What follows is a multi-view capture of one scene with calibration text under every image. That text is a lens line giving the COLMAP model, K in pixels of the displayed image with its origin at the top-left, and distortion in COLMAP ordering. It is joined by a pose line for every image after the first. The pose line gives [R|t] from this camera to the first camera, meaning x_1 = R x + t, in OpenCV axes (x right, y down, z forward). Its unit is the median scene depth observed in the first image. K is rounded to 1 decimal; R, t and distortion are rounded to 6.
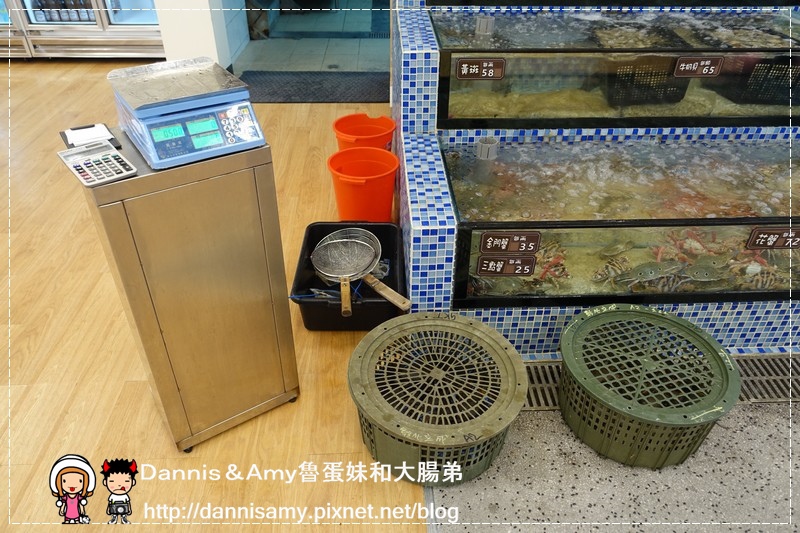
lens RADIAL K [[571.4, 0, 400.0], [0, 571.4, 266.5], [0, 0, 1]] dist [-0.005601, -0.003379]
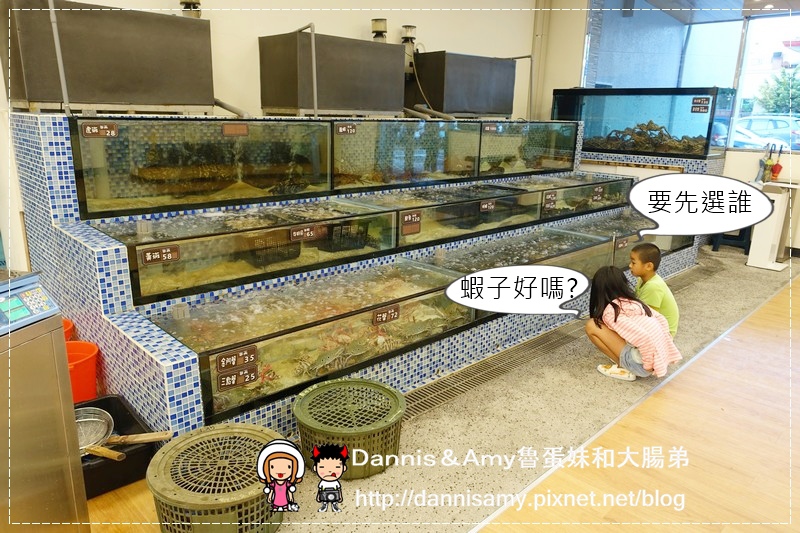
lens RADIAL K [[571.4, 0, 400.0], [0, 571.4, 266.5], [0, 0, 1]] dist [-0.005601, -0.003379]
pose [[0.752469, -0.161946, 0.638408, -0.284123], [0.371514, 0.904740, -0.208384, 0.152337], [-0.543846, 0.393979, 0.740953, -0.250014]]
